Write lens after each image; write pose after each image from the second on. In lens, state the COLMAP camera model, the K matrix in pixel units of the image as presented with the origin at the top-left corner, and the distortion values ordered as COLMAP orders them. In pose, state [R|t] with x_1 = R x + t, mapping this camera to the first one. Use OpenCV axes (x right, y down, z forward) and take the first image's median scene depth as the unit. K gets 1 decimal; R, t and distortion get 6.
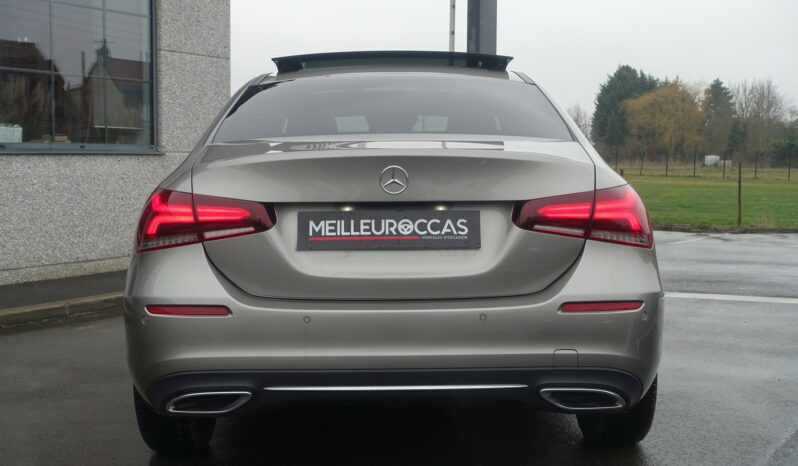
lens RADIAL K [[1092.5, 0, 399.0], [0, 1092.5, 233.0], [0, 0, 1]] dist [-0.046001, 0.046301]
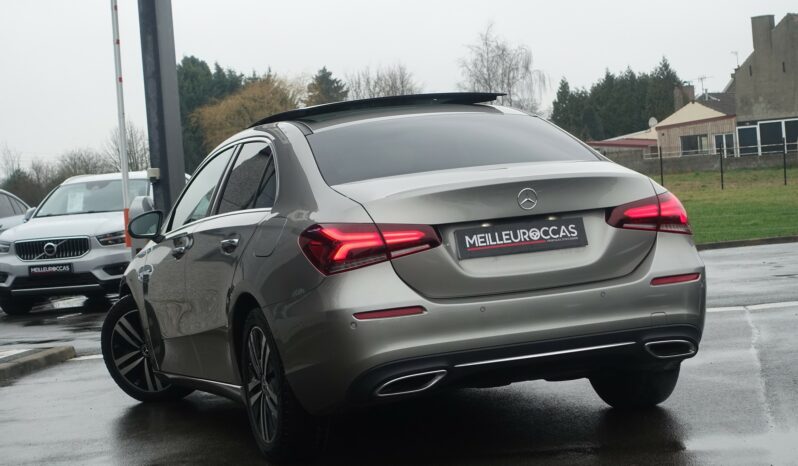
lens RADIAL K [[1689.1, 0, 399.0], [0, 1689.1, 233.0], [0, 0, 1]] dist [-0.032136, -0.119999]
pose [[0.942867, -0.089162, 0.321016, -0.797846], [0.104980, 0.993951, -0.032270, 0.041469], [-0.316197, 0.064126, 0.946524, -0.870924]]
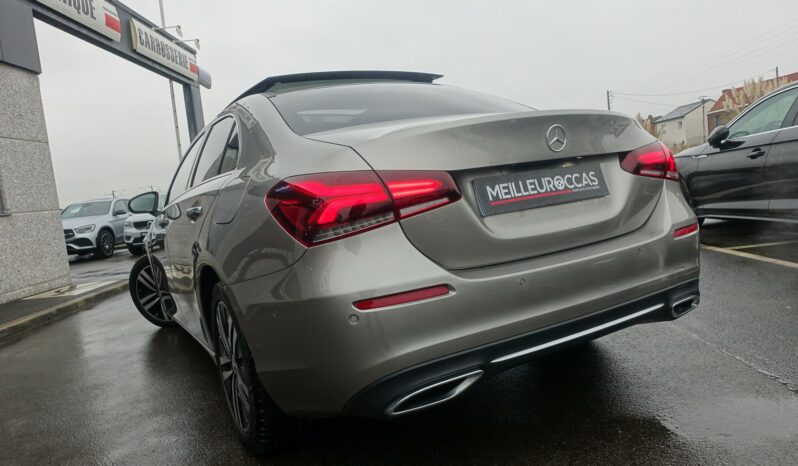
lens RADIAL K [[551.0, 0, 399.0], [0, 551.0, 233.0], [0, 0, 1]] dist [-0.006286, -0.001730]
pose [[0.868895, -0.140822, 0.474542, -0.396944], [0.145784, 0.988960, 0.026543, 0.006068], [-0.473041, 0.046118, 0.879833, 0.594195]]
